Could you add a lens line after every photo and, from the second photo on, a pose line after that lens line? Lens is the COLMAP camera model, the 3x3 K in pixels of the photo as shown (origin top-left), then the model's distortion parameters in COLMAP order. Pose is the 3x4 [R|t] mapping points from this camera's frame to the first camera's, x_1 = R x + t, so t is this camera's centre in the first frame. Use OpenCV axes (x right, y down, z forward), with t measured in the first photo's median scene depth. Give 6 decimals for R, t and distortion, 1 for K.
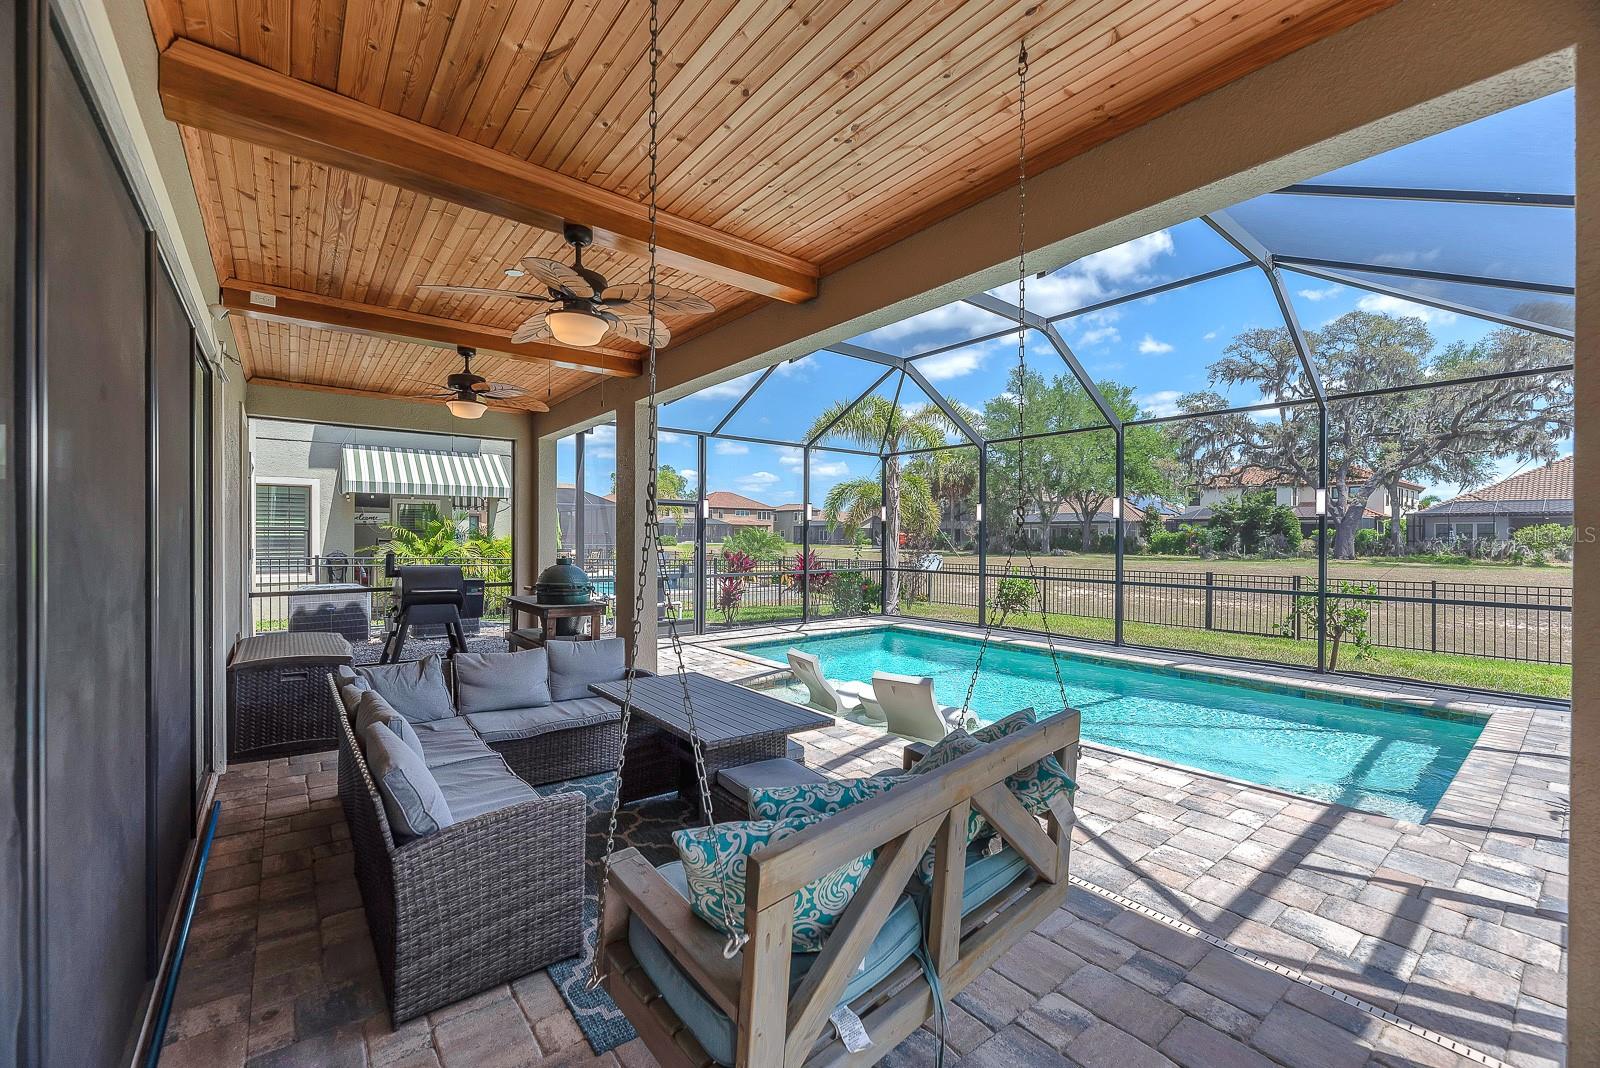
lens RADIAL K [[654.7, 0, 797.3], [0, 654.7, 536.8], [0, 0, 1]] dist [0.000213, 0.000071]
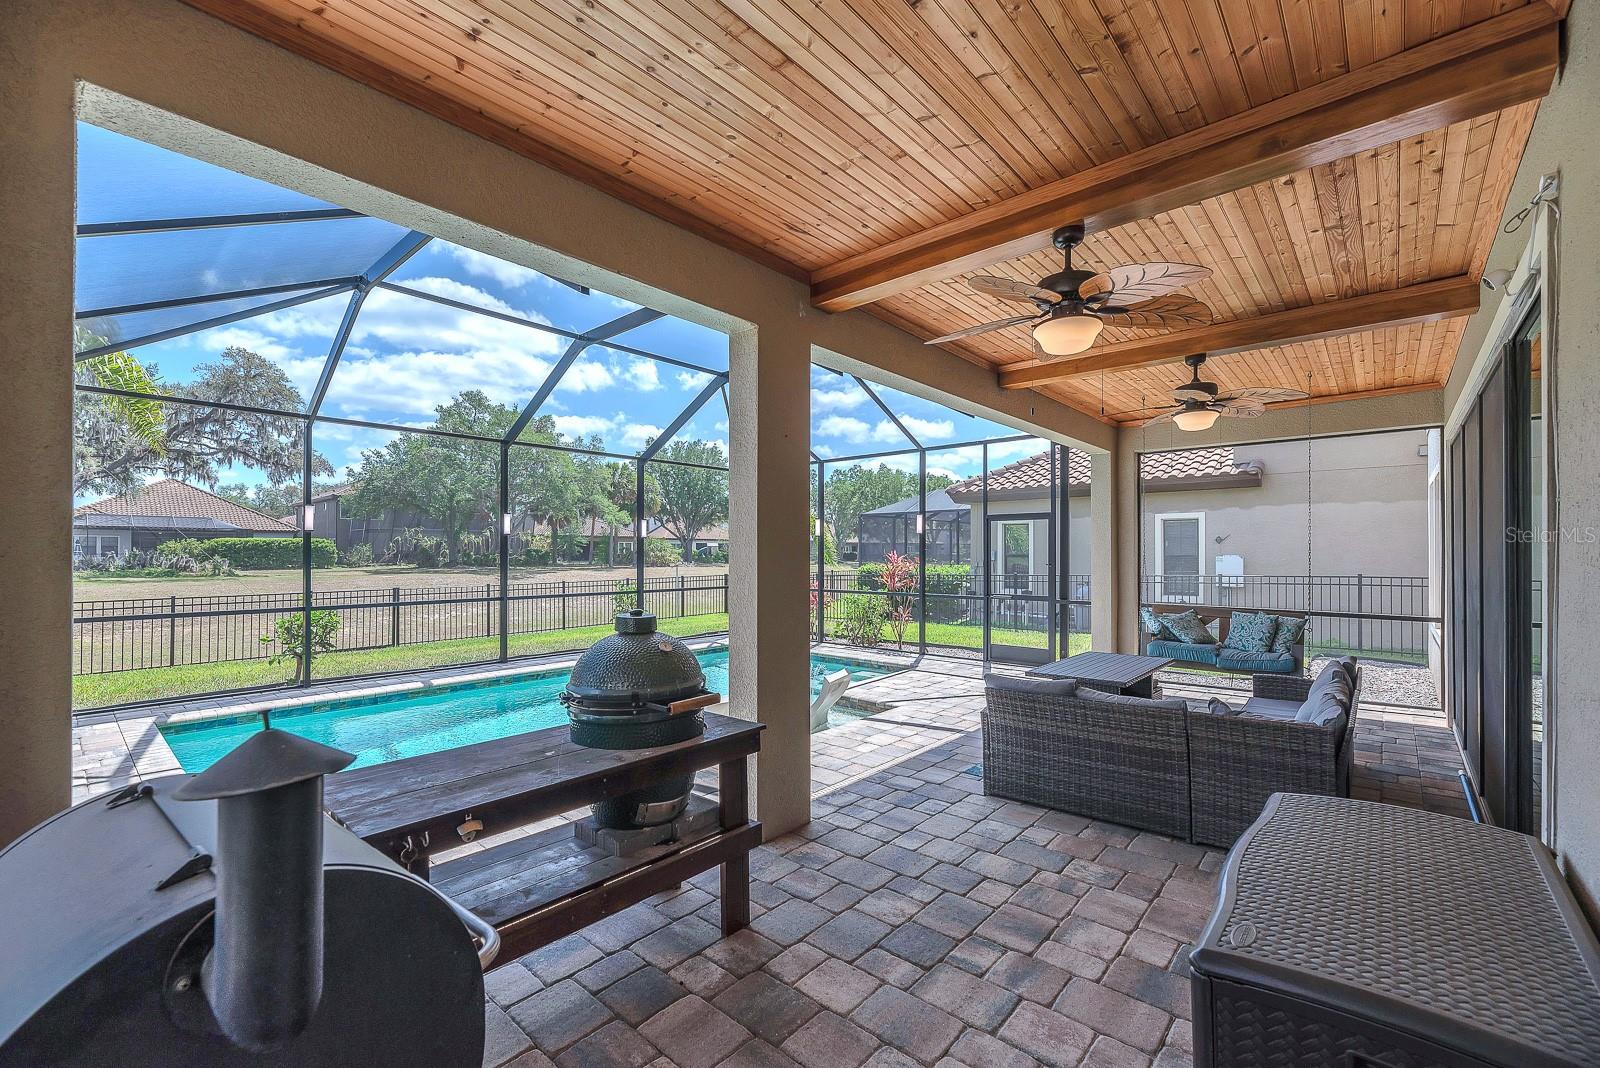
lens RADIAL K [[654.7, 0, 797.3], [0, 654.7, 536.8], [0, 0, 1]] dist [0.000213, 0.000071]
pose [[-0.168547, 0.019700, 0.985497, -0.496860], [0.002547, 0.999806, -0.019551, -0.001987], [-0.985690, -0.000785, -0.168565, 0.645736]]
